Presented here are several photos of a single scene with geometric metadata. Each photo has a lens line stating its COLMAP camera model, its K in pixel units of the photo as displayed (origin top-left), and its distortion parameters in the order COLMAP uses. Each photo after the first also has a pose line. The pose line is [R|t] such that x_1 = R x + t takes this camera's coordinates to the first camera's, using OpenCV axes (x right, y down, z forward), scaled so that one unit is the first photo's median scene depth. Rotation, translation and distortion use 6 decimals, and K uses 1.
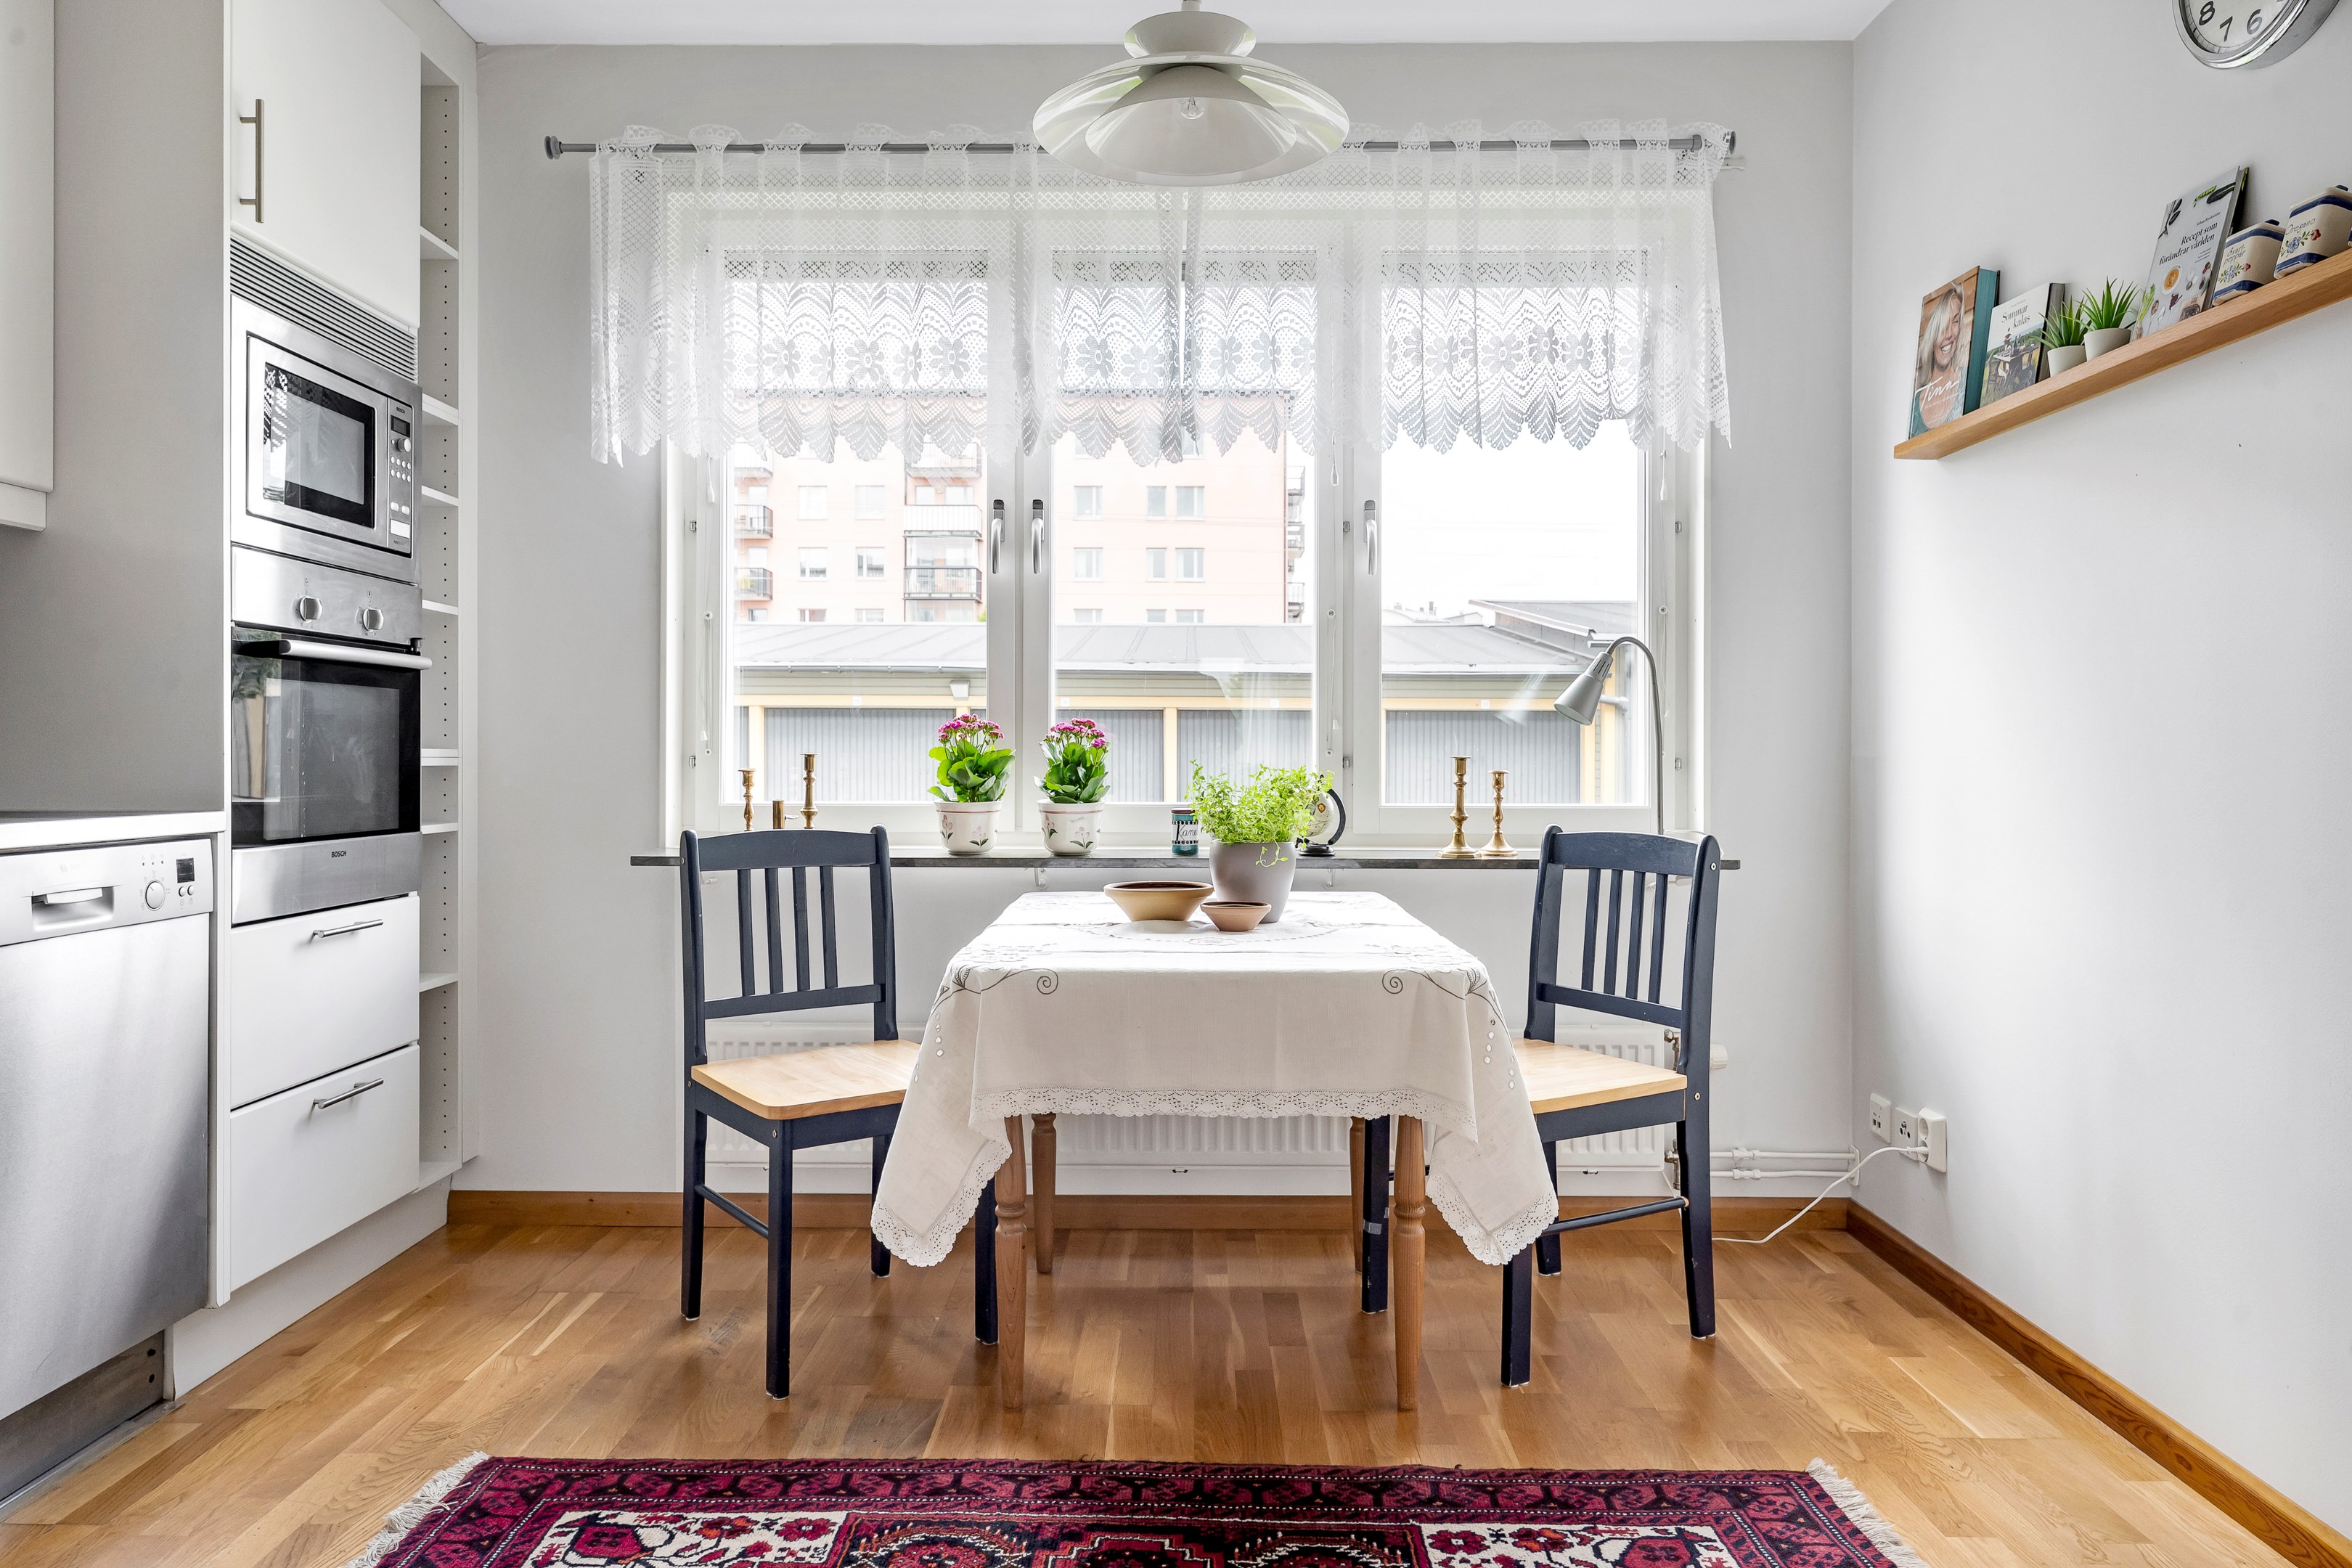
lens RADIAL K [[1523.2, 0, 1174.1], [0, 1523.2, 759.9], [0, 0, 1]] dist [-0.000299, -0.000543]
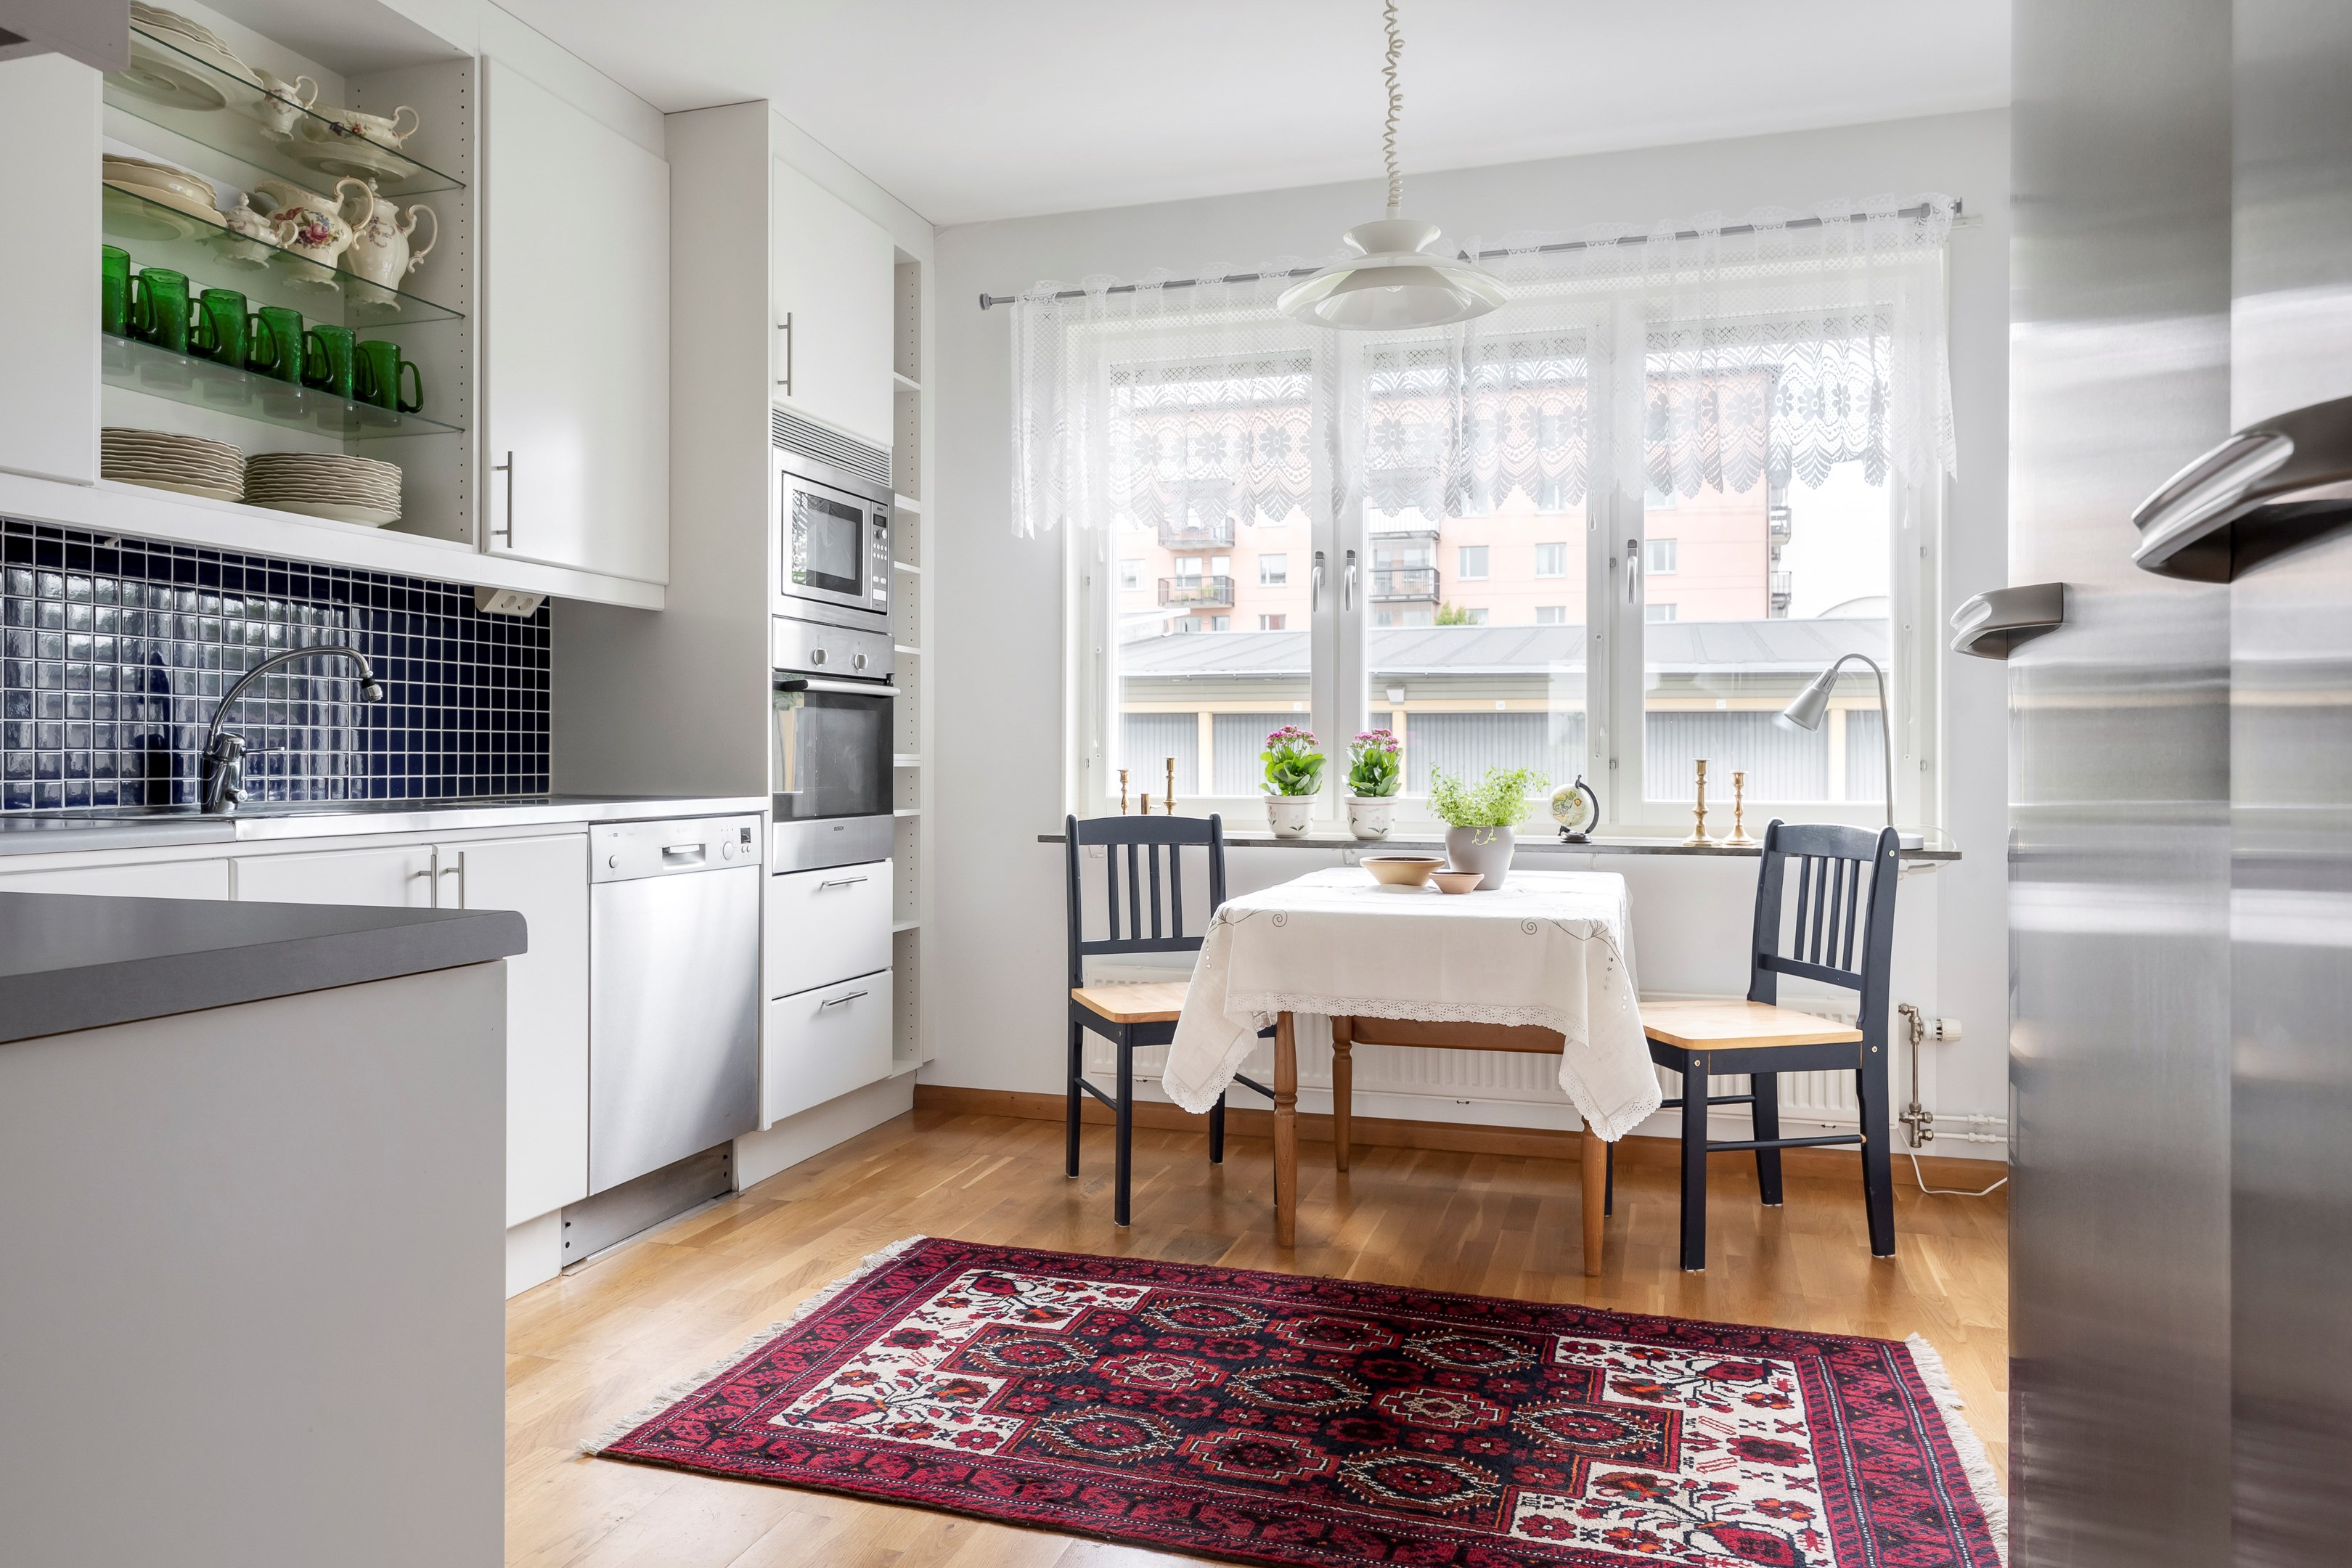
lens RADIAL K [[1523.2, 0, 1174.1], [0, 1523.2, 759.9], [0, 0, 1]] dist [-0.000299, -0.000543]
pose [[0.957004, -0.000340, -0.290076, 0.147886], [-0.000313, 0.999998, -0.002205, 0.001027], [0.290076, 0.002201, 0.957001, -0.244070]]
